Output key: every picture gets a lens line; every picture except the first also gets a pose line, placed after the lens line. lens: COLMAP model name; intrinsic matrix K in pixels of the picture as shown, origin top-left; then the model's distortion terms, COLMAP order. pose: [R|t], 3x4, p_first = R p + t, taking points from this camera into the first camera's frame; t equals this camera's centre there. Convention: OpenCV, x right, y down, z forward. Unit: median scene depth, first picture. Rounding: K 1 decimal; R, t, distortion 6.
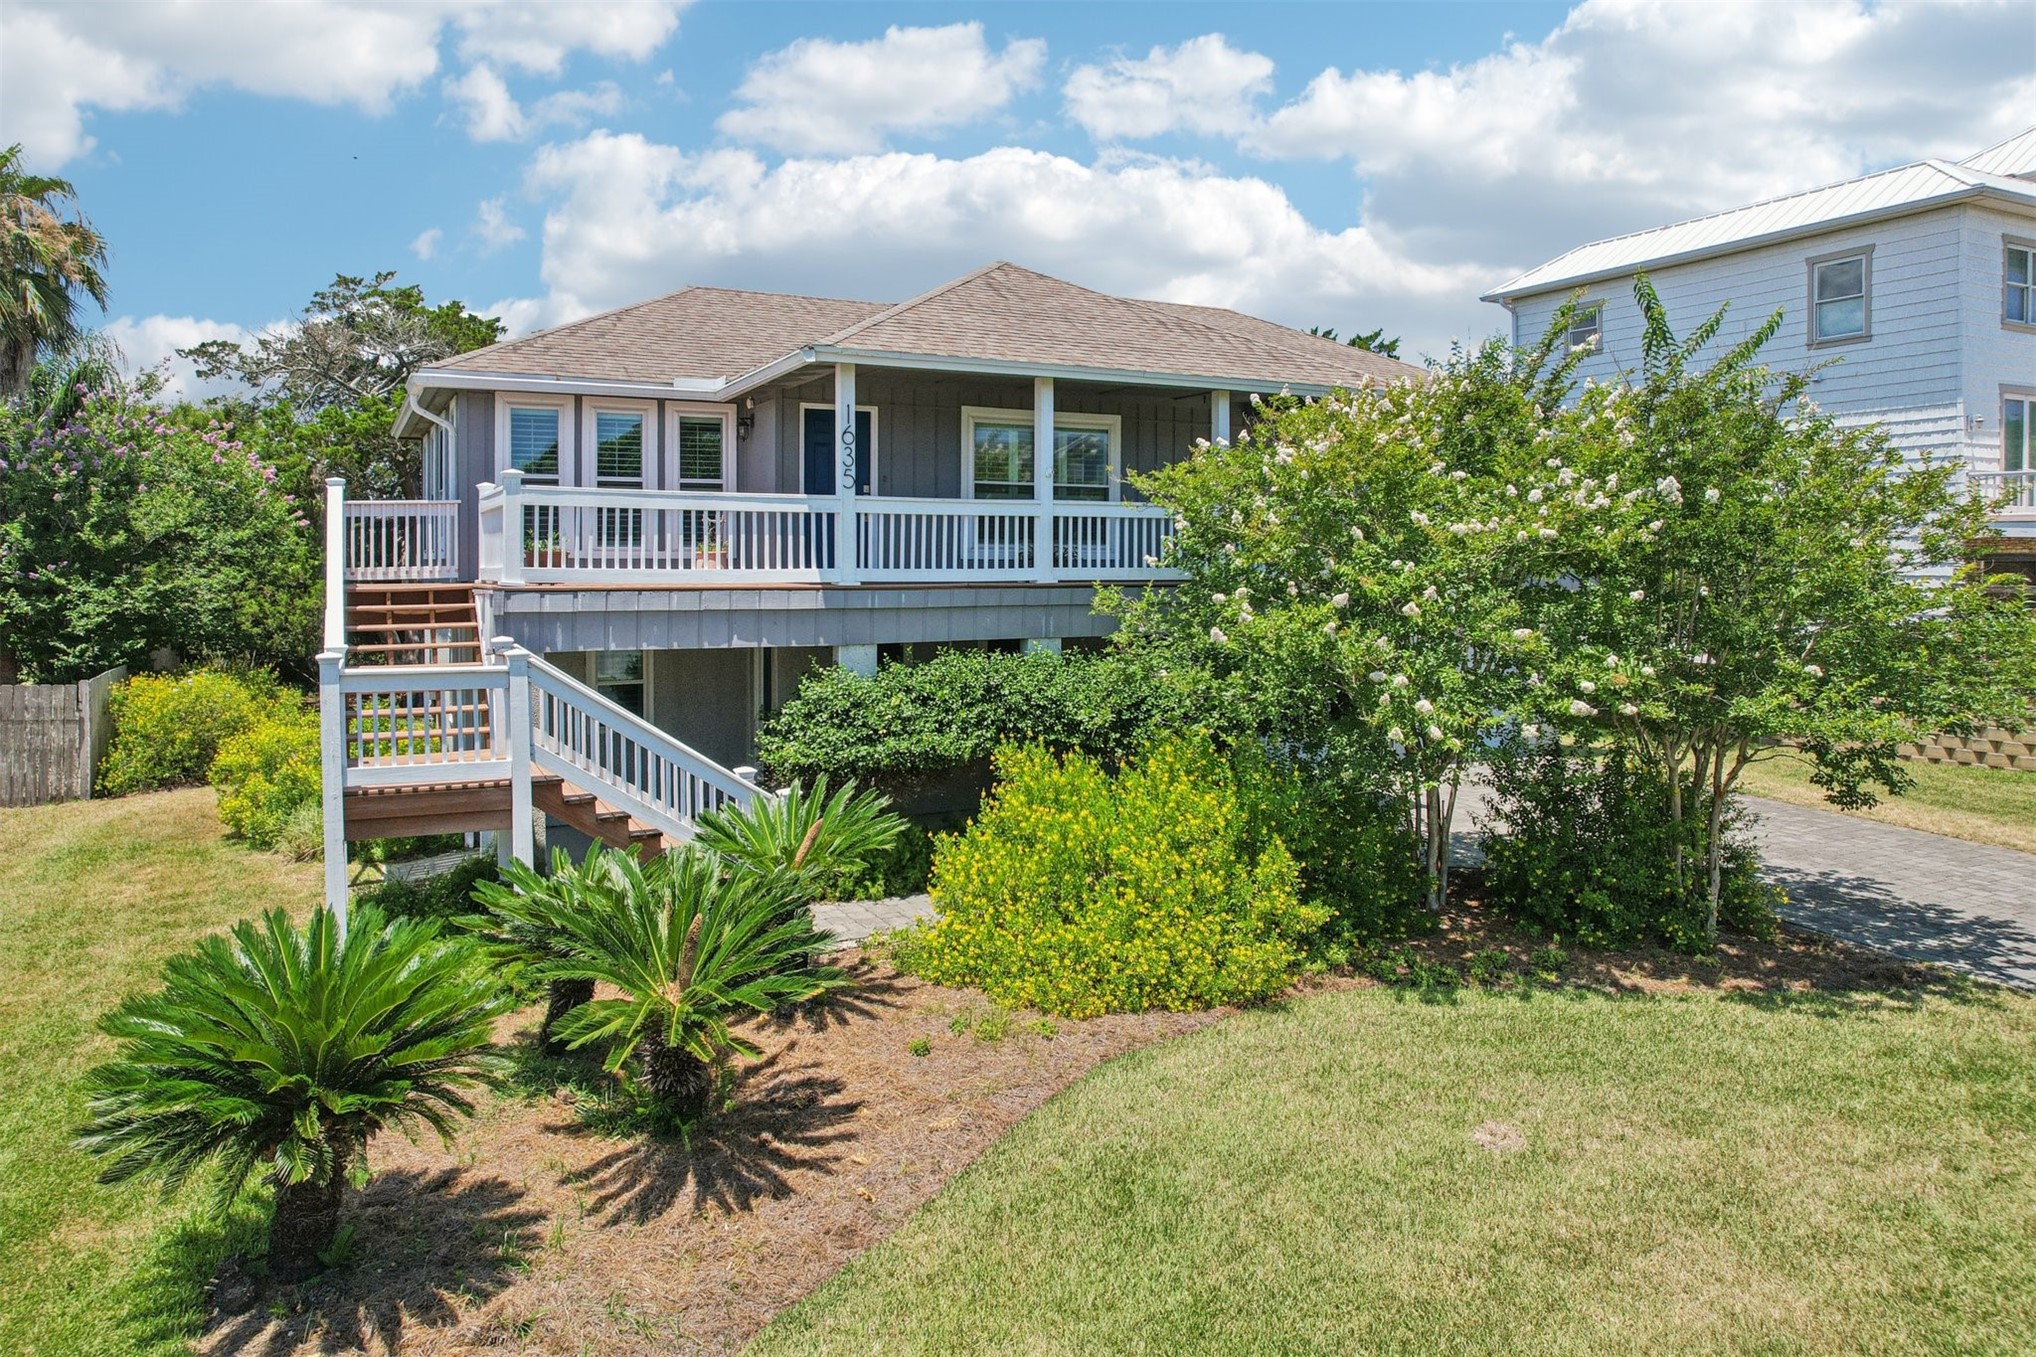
lens RADIAL K [[1352.4, 0, 1013.6], [0, 1352.4, 588.1], [0, 0, 1]] dist [-0.108510, 0.133809]
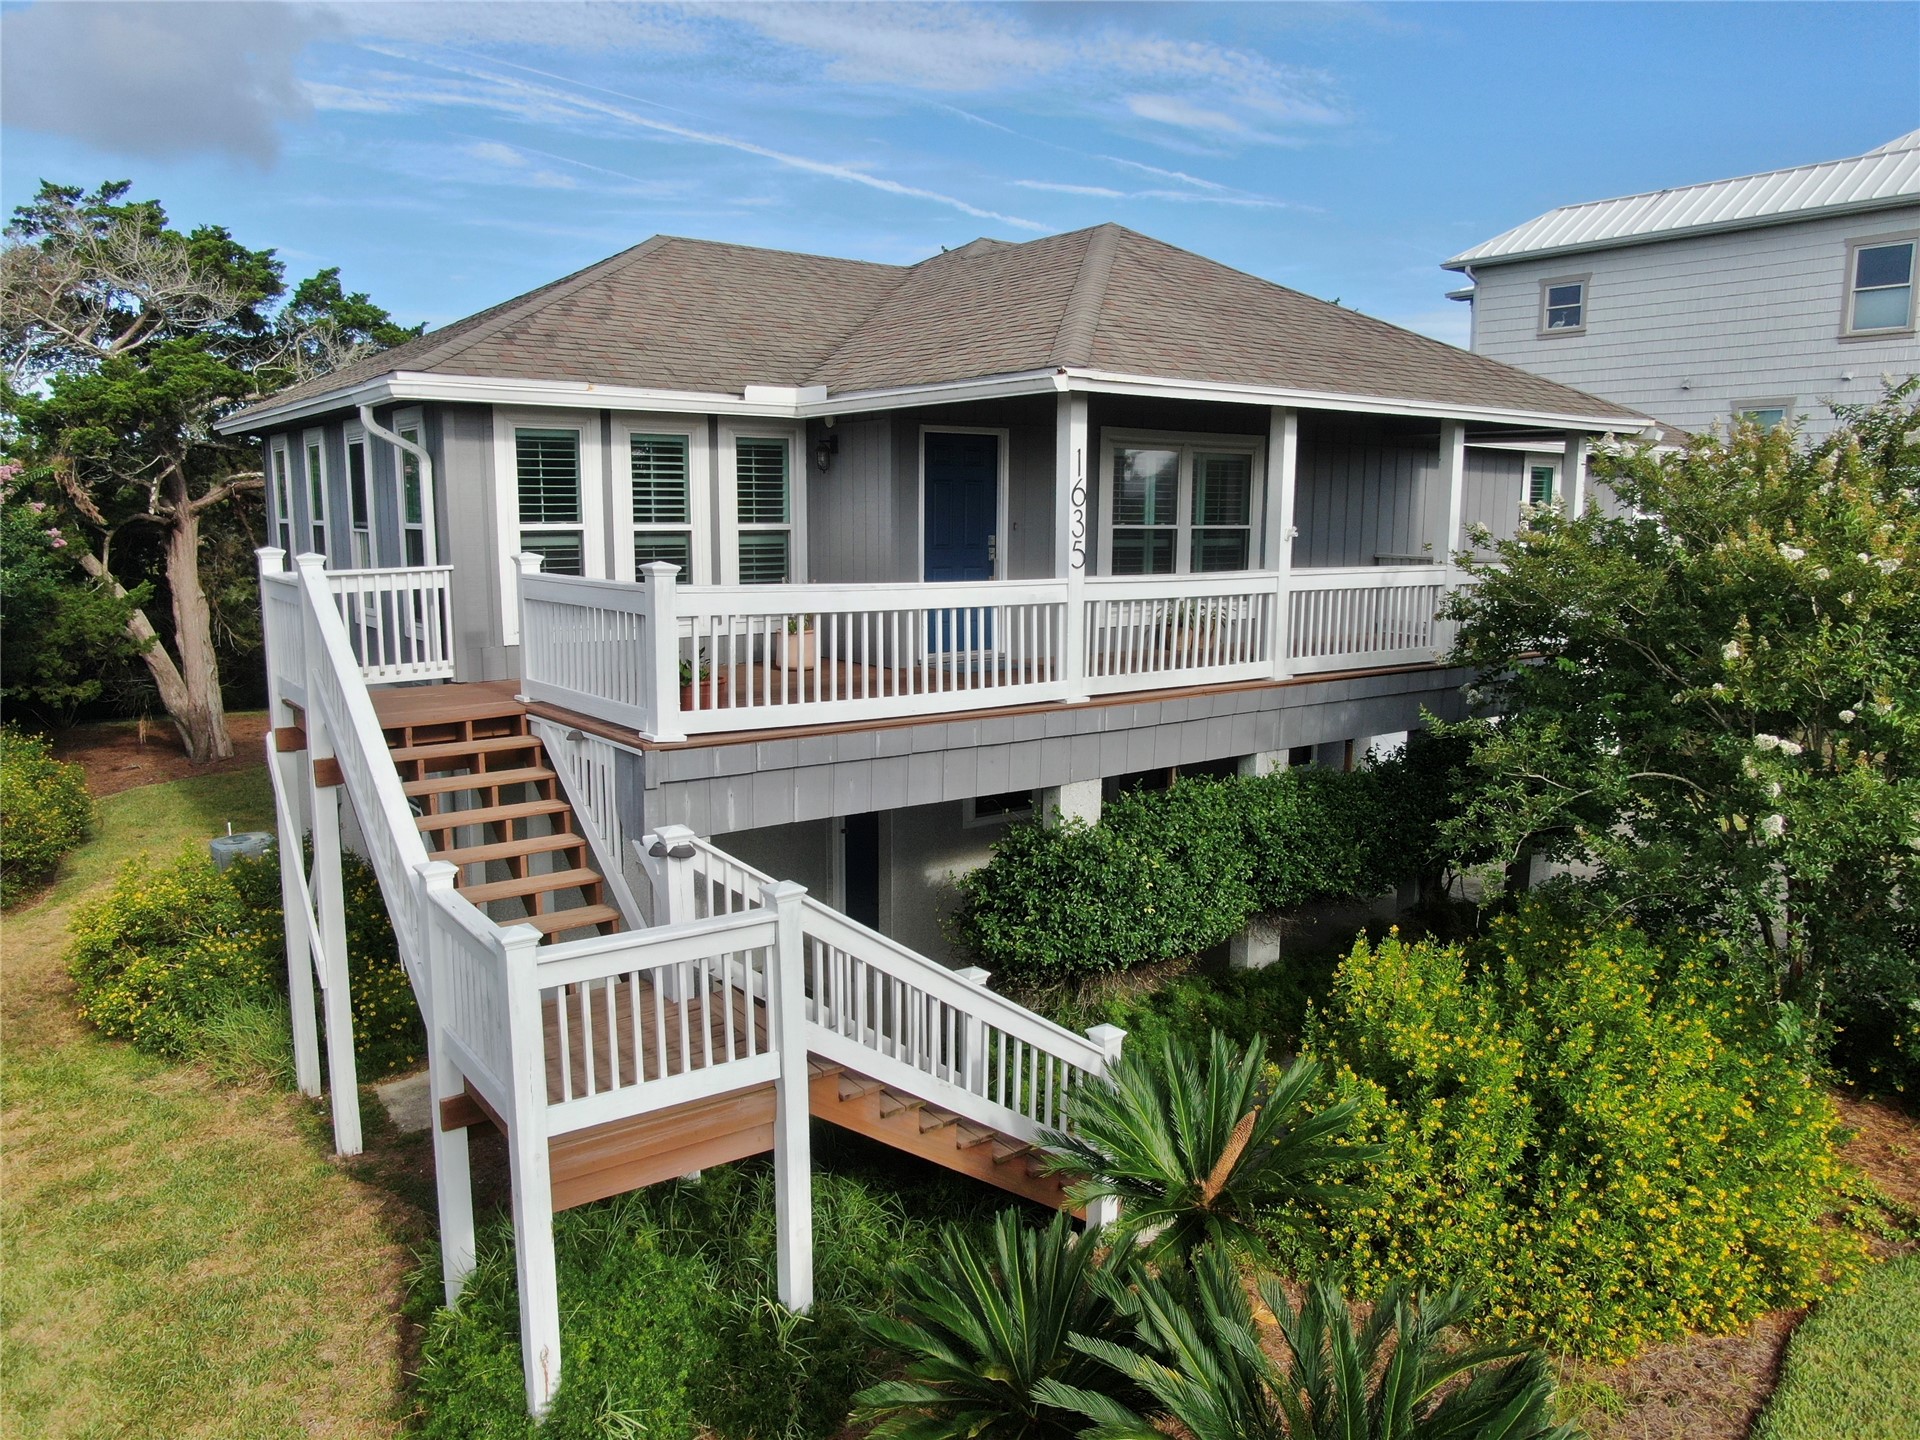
lens RADIAL K [[1383.6, 0, 964.3], [0, 1383.6, 734.9], [0, 0, 1]] dist [-0.019728, 0.002135]
pose [[0.985887, -0.022037, 0.165958, -0.197067], [-0.001724, 0.989911, 0.141684, -0.058042], [-0.167406, -0.139970, 0.975902, 0.177818]]
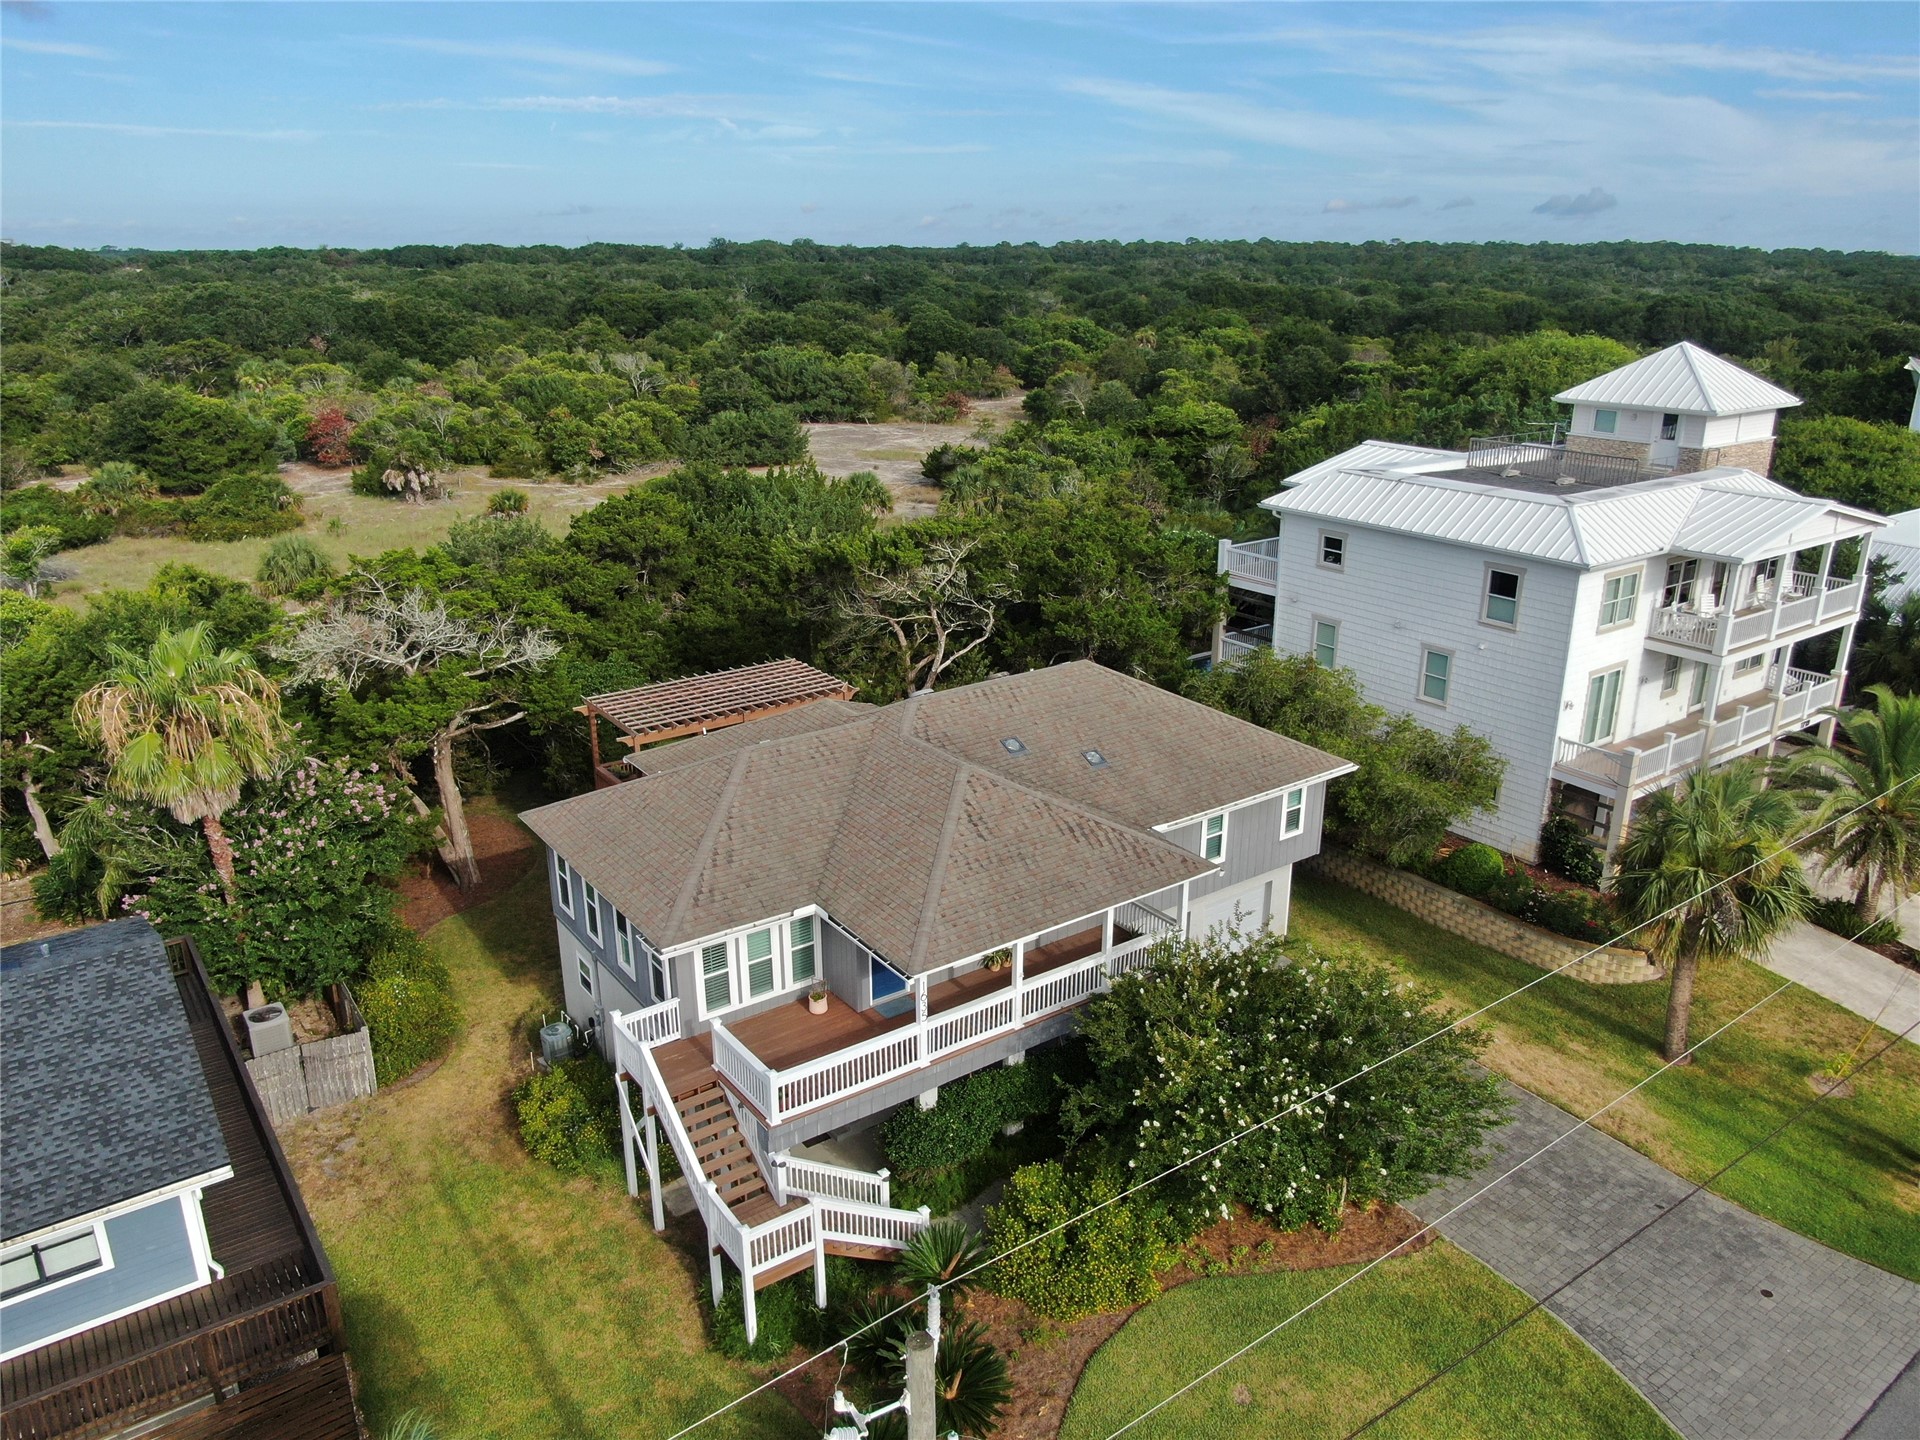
lens RADIAL K [[1383.6, 0, 964.3], [0, 1383.6, 734.9], [0, 0, 1]] dist [-0.019728, 0.002135]
pose [[0.989163, -0.050666, 0.137801, -0.201105], [0.004866, 0.949368, 0.314129, -0.679933], [-0.146740, -0.310054, 0.939326, -0.447248]]
